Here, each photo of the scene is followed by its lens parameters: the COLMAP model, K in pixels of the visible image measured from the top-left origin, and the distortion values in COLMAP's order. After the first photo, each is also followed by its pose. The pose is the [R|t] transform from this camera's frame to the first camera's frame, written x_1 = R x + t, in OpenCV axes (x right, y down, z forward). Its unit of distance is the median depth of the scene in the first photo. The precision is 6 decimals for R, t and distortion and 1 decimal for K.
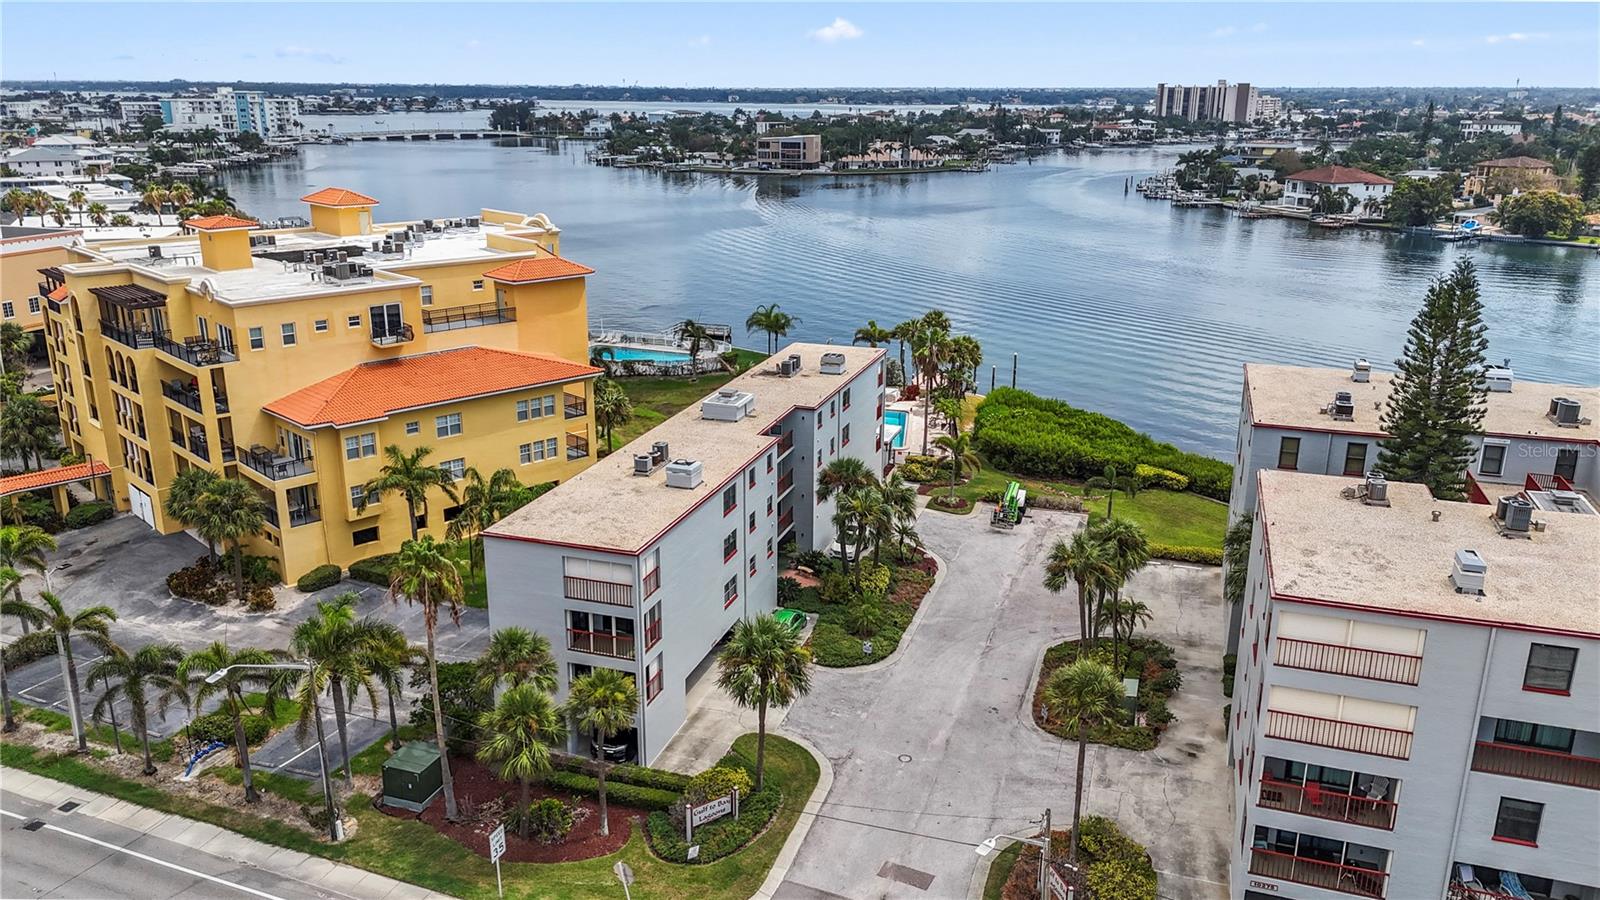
lens RADIAL K [[1199.4, 0, 800.0], [0, 1199.4, 450.0], [0, 0, 1]] dist [0.034227, -0.003756]
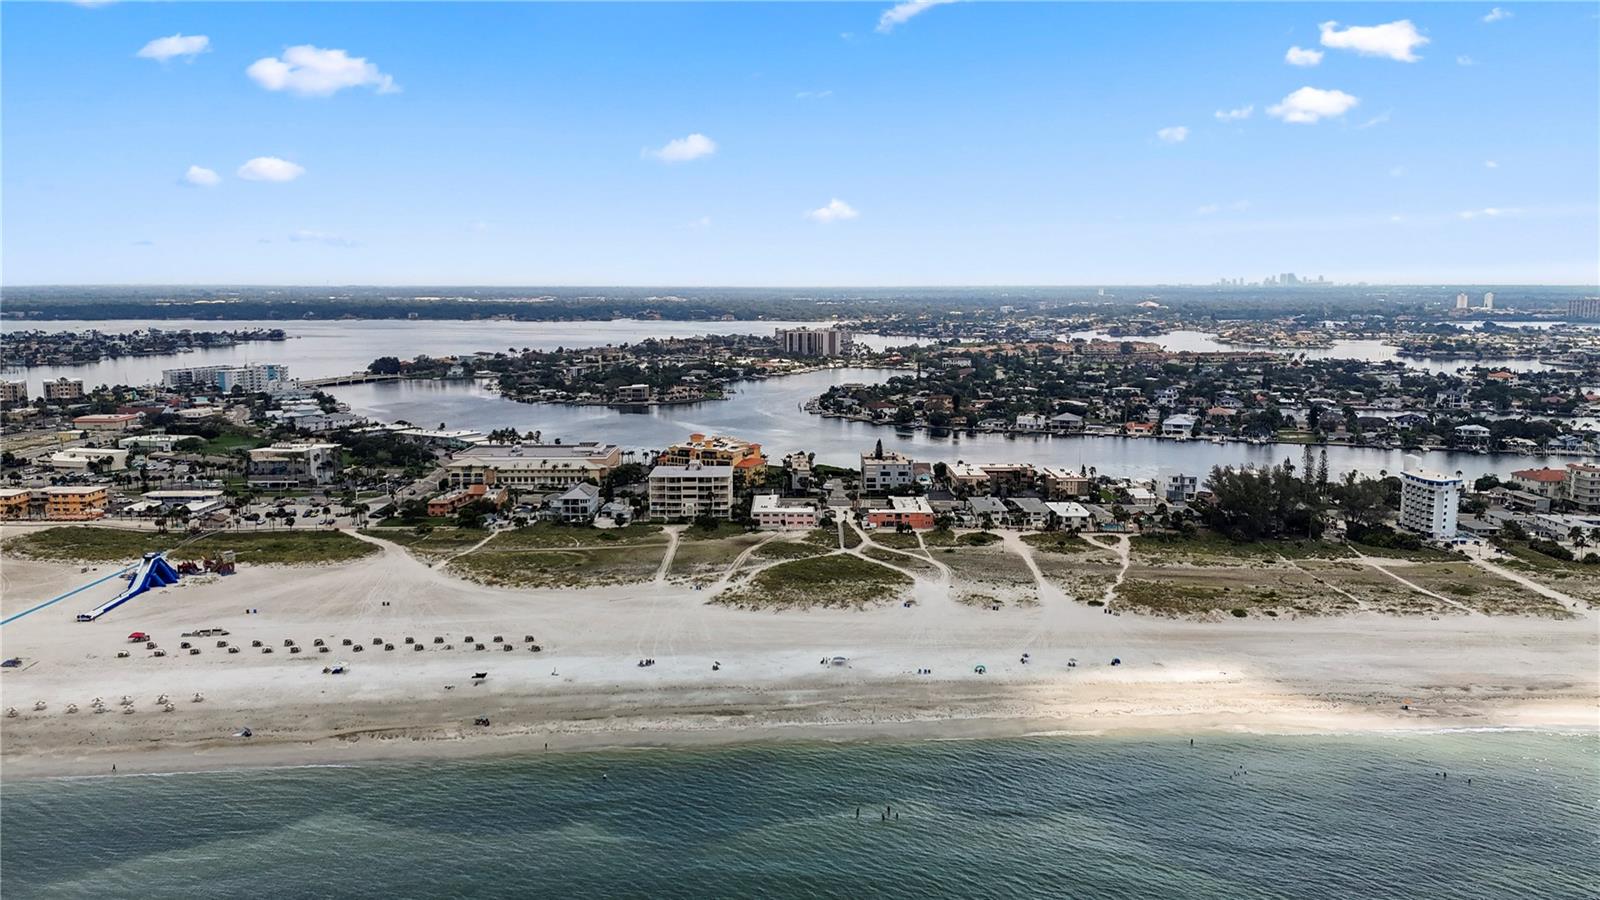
lens RADIAL K [[1199.4, 0, 800.0], [0, 1199.4, 450.0], [0, 0, 1]] dist [0.034227, -0.003756]
pose [[0.947567, -0.048826, 0.315806, -0.503313], [0.095361, 0.986434, -0.133617, 0.187741], [-0.304998, 0.156727, 0.939368, -1.266234]]
